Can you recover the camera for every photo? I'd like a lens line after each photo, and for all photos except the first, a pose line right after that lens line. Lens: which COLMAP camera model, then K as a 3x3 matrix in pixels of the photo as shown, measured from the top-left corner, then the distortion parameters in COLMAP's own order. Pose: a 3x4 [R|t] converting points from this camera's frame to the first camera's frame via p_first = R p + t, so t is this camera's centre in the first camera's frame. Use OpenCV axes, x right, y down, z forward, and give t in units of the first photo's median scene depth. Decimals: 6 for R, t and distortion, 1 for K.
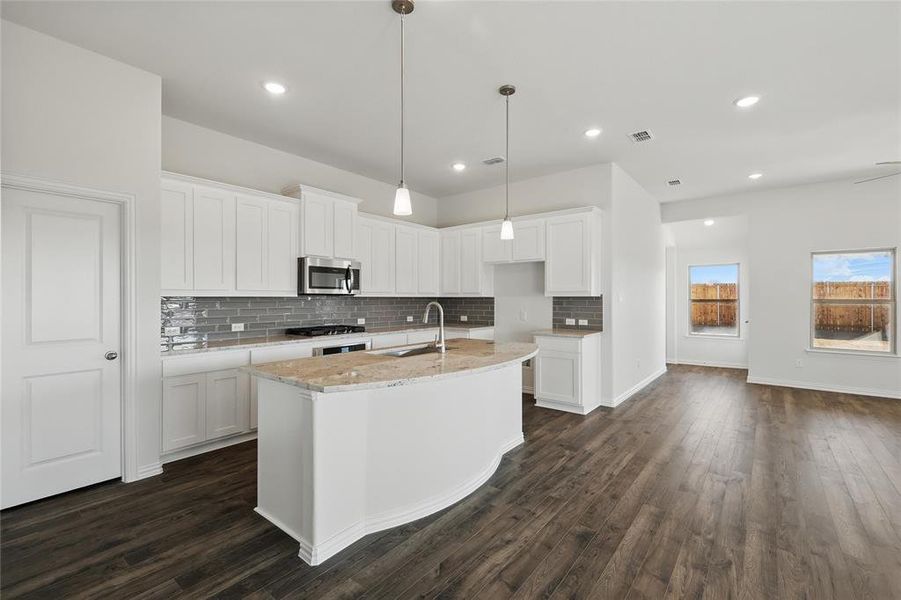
lens RADIAL K [[394.3, 0, 449.8], [0, 394.3, 297.1], [0, 0, 1]] dist [0.003907, -0.000270]
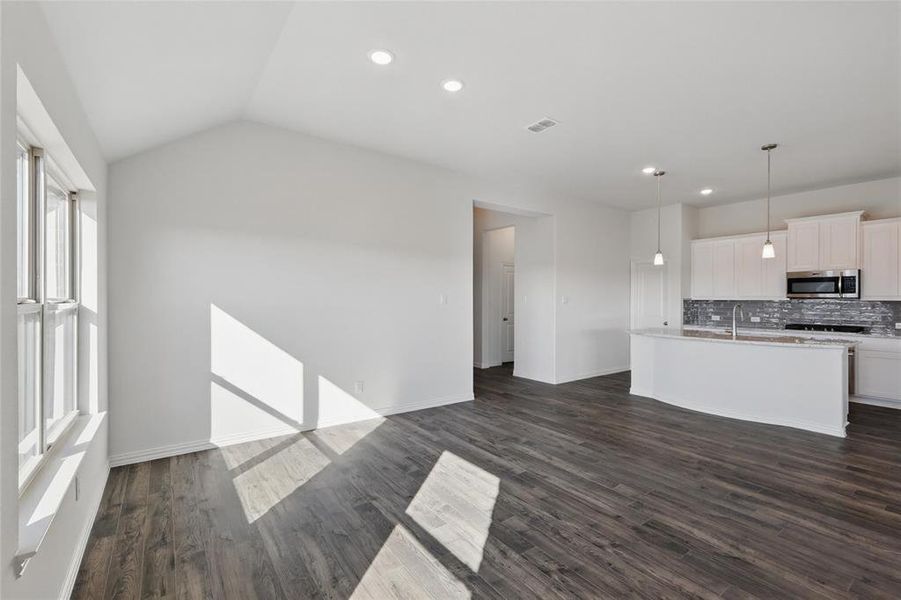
lens RADIAL K [[394.3, 0, 451.6], [0, 394.3, 299.1], [0, 0, 1]] dist [0.003907, -0.000270]
pose [[-0.260012, -0.001967, -0.965603, 1.265592], [-0.002022, 0.999997, -0.001492, -0.001000], [0.965603, 0.001565, -0.260015, 0.224737]]
